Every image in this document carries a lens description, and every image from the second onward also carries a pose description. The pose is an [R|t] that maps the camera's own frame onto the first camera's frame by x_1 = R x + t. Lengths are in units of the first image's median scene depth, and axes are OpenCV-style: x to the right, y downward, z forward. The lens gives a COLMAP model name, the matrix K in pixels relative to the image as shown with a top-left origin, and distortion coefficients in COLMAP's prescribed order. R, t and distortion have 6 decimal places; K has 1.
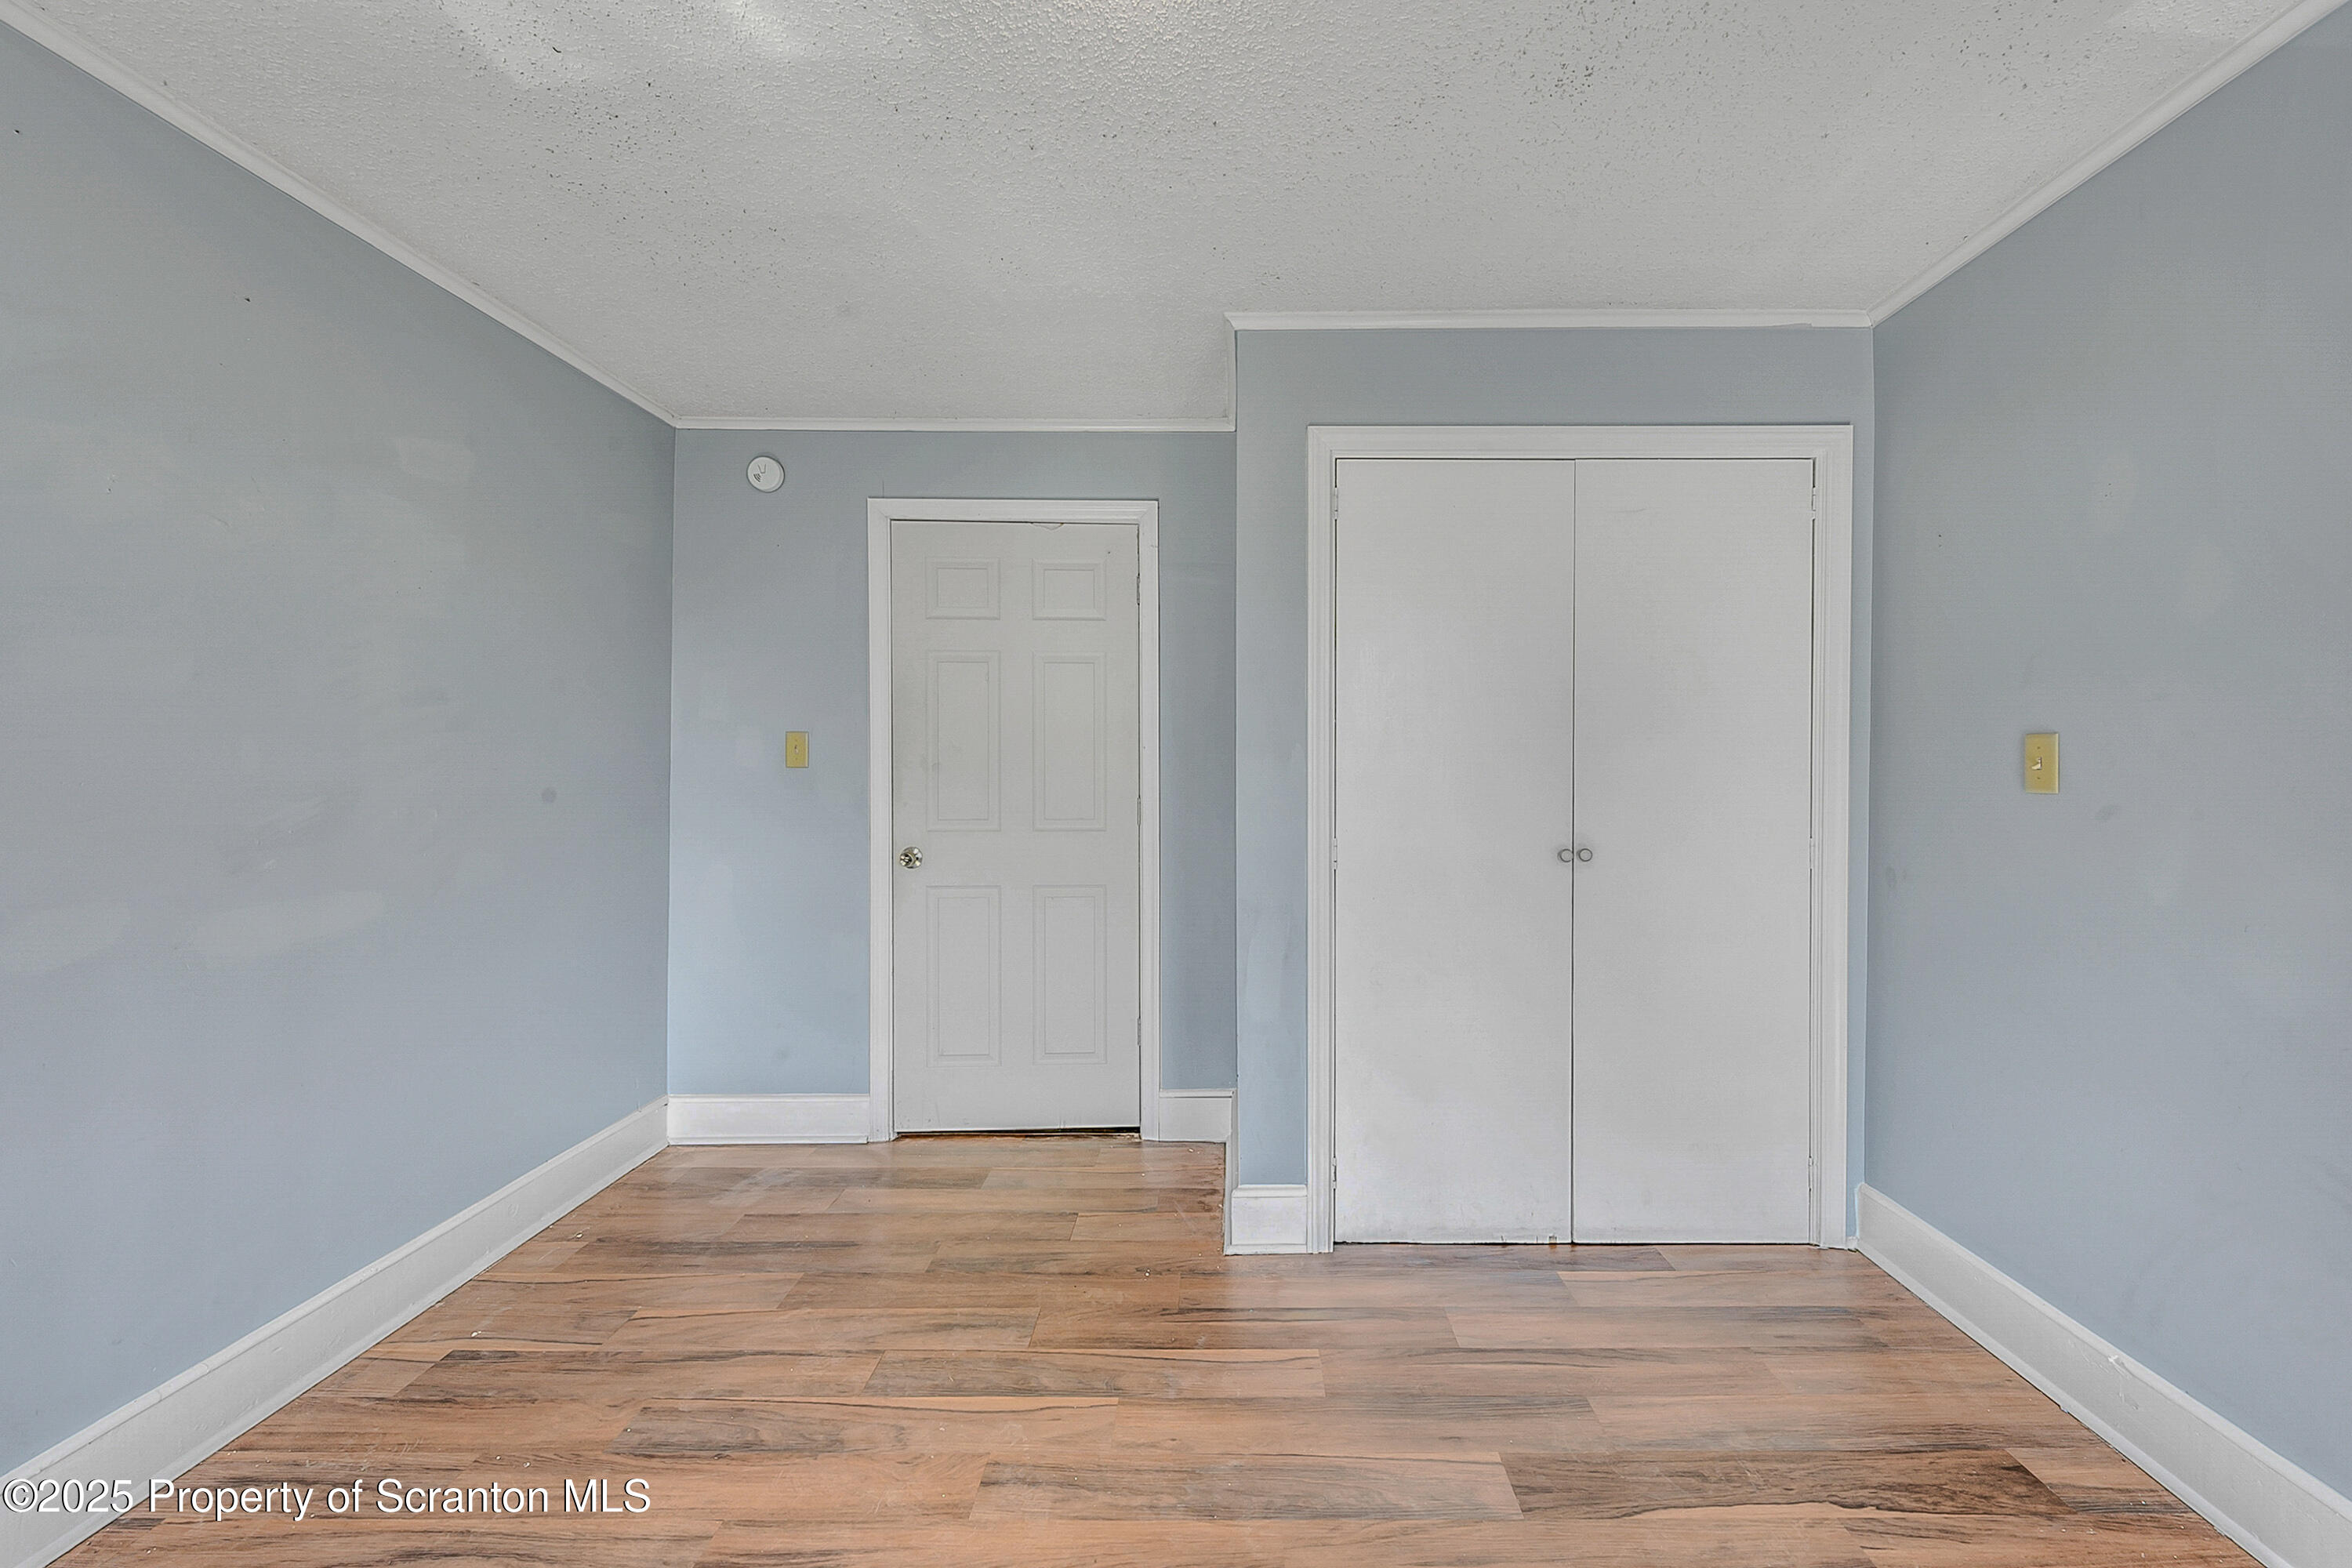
lens RADIAL K [[938.5, 0, 1222.6], [0, 938.5, 759.4], [0, 0, 1]] dist [0.000279, 0.000167]
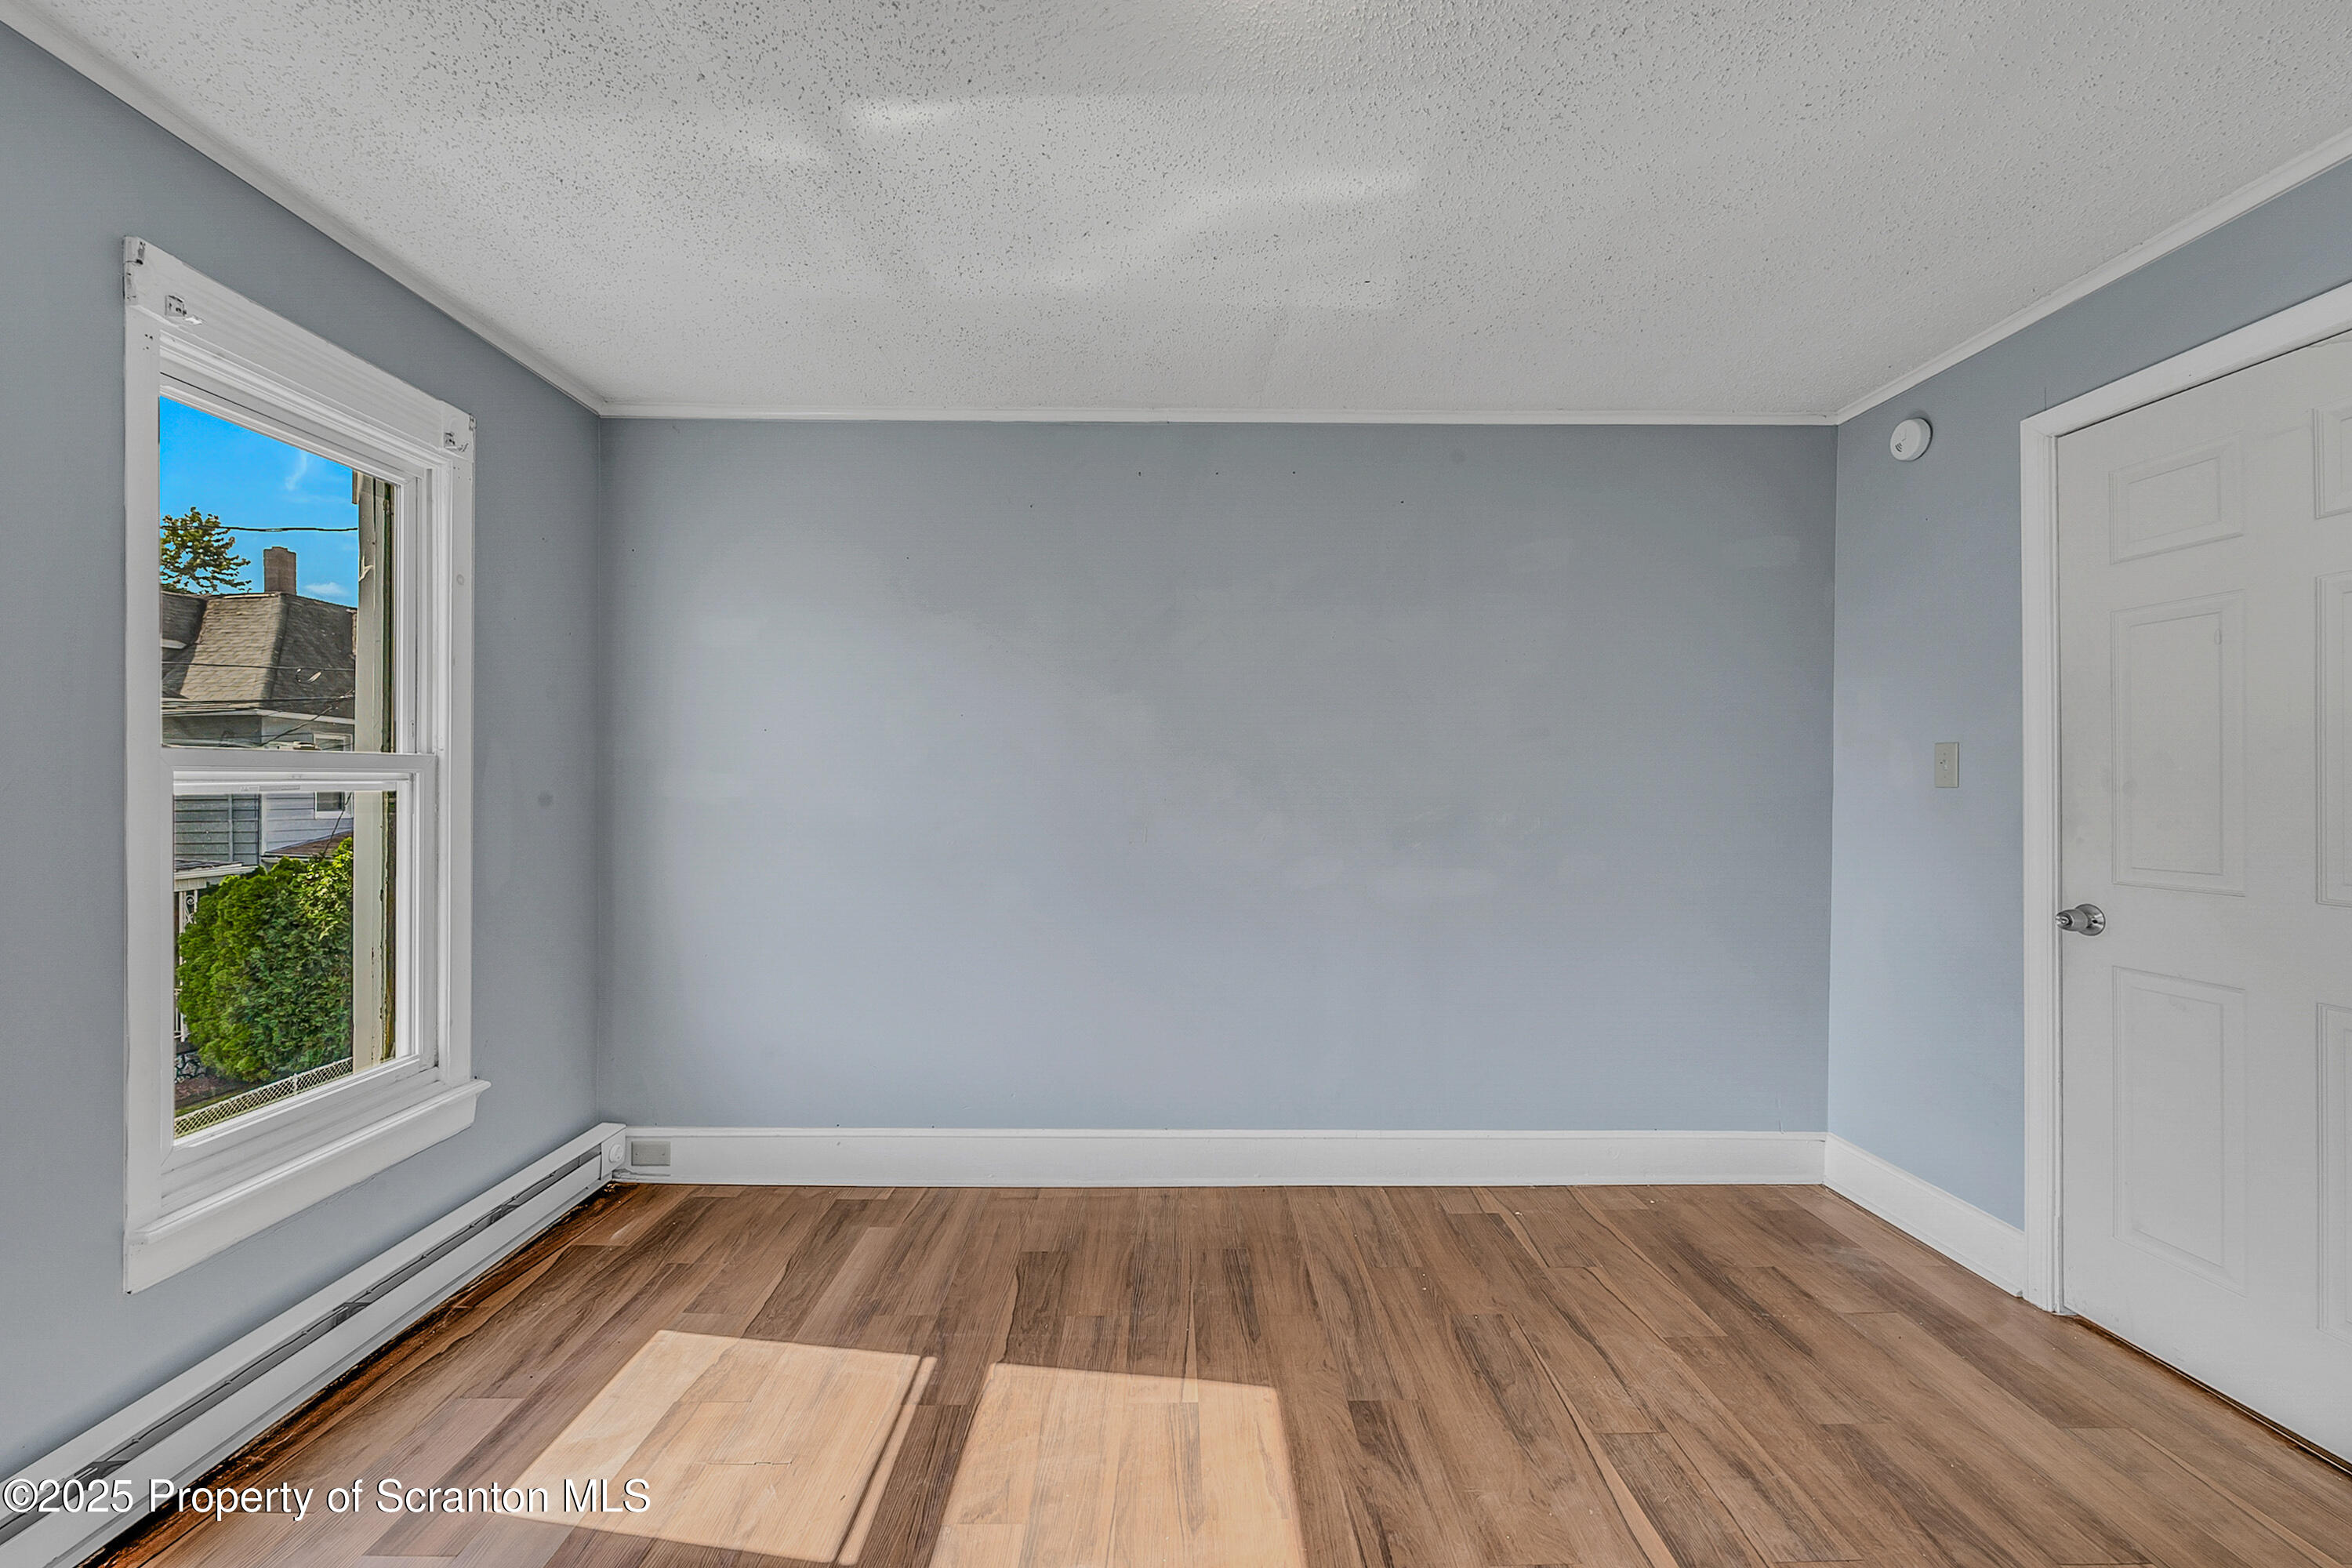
lens RADIAL K [[928.2, 0, 1182.7], [0, 928.2, 783.9], [0, 0, 1]] dist [-0.000062, 0.000275]
pose [[0.027690, -0.000904, -0.999616, 0.506294], [0.004992, 0.999987, -0.000766, 0.004022], [0.999604, -0.004968, 0.027694, 0.497362]]
